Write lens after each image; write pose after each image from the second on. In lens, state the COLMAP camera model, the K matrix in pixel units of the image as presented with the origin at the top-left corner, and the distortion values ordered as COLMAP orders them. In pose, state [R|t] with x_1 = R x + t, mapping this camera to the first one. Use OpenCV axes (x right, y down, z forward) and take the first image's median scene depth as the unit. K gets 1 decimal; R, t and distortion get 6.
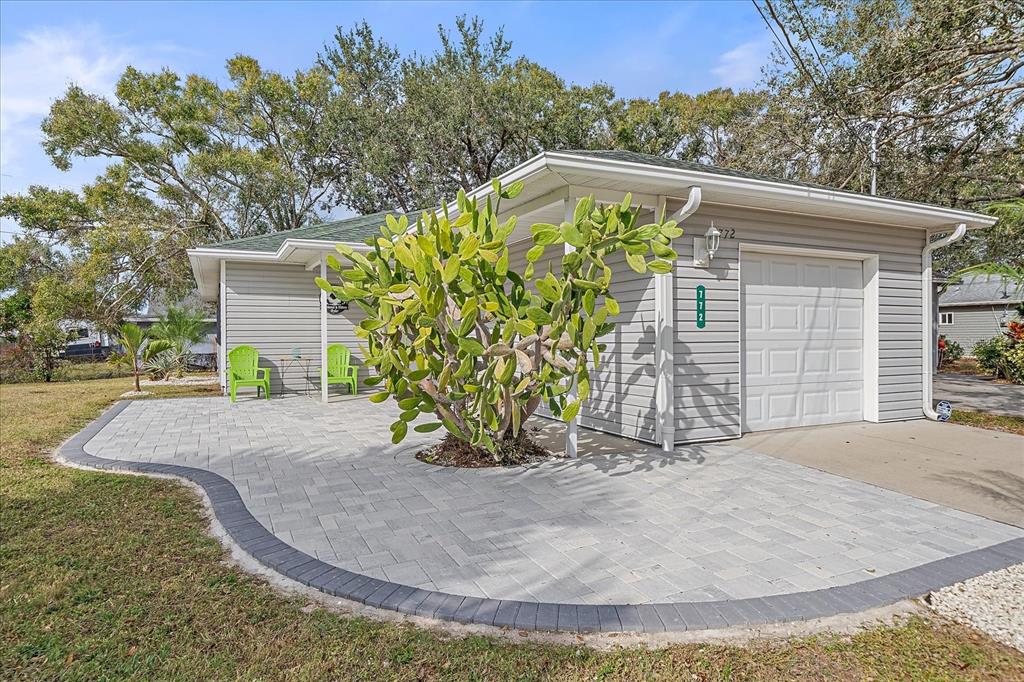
lens RADIAL K [[614.1, 0, 512.0], [0, 614.1, 341.0], [0, 0, 1]] dist [0.001815, 0.000321]
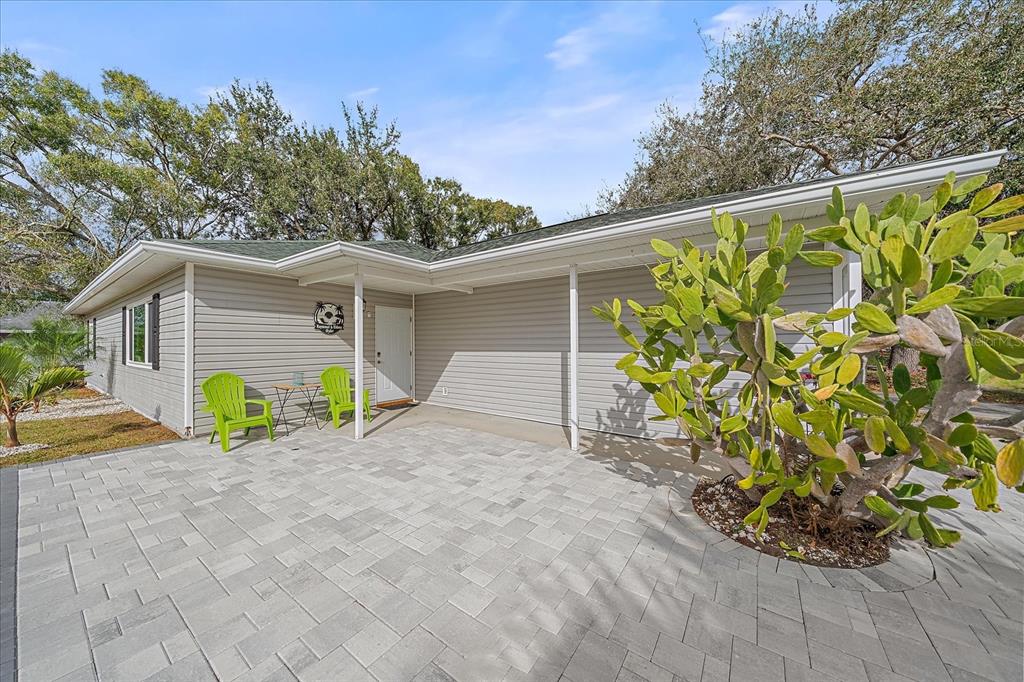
lens RADIAL K [[351.8, 0, 506.3], [0, 351.8, 344.4], [0, 0, 1]] dist [-0.002510, -0.000358]
pose [[0.880582, 0.003068, 0.473884, -0.163368], [0.000287, 0.999975, -0.007009, -0.012889], [-0.473894, 0.006308, 0.880559, 0.210212]]
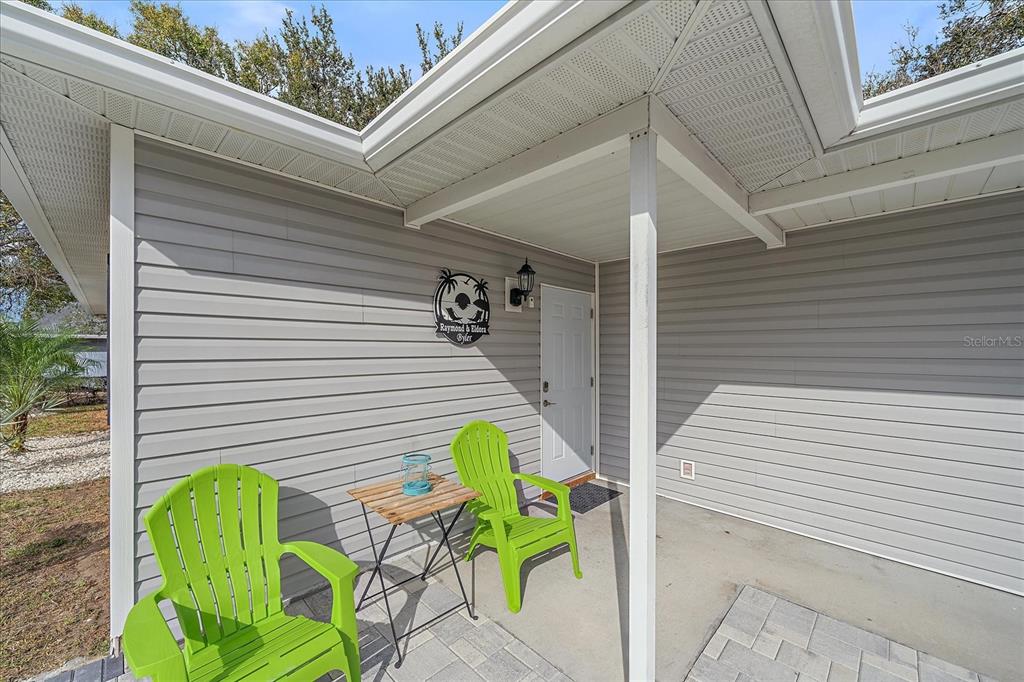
lens RADIAL K [[393.1, 0, 502.7], [0, 393.1, 353.6], [0, 0, 1]] dist [-0.001036, -0.000105]
pose [[0.946843, 0.003971, 0.321671, -0.186482], [-0.005123, 0.999983, 0.002736, -0.020853], [-0.321655, -0.004238, 0.946847, 0.397508]]
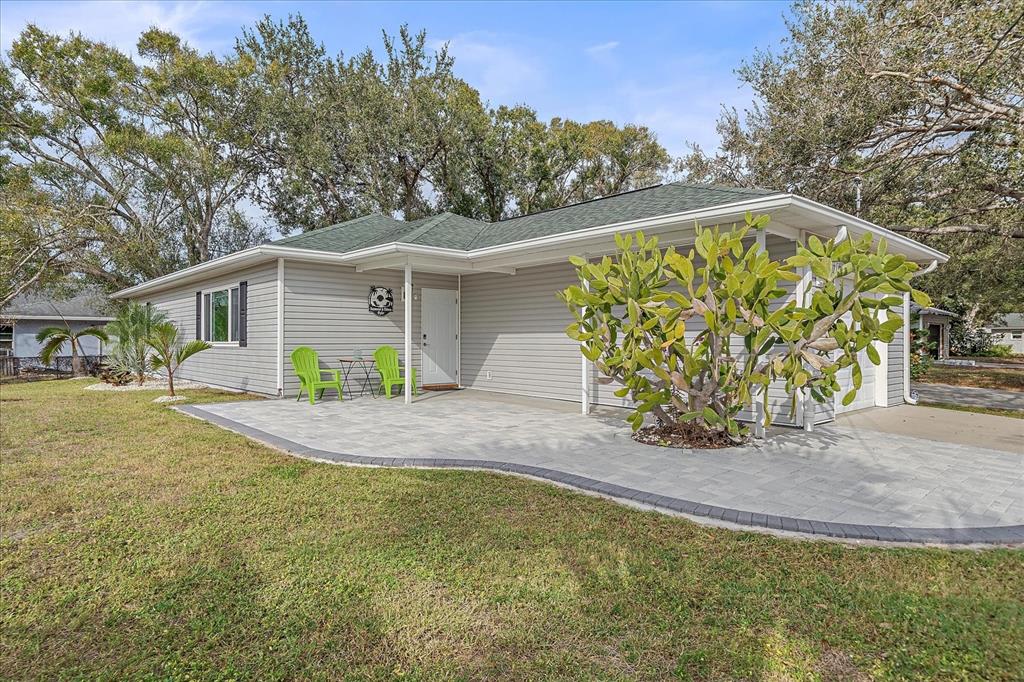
lens RADIAL K [[597.8, 0, 512.0], [0, 597.8, 341.0], [0, 0, 1]] dist [-0.001257, -0.000039]
pose [[0.958801, 0.008026, 0.283966, -0.193028], [-0.006555, 0.999960, -0.006130, 0.001123], [-0.284004, 0.004016, 0.958815, -0.002930]]
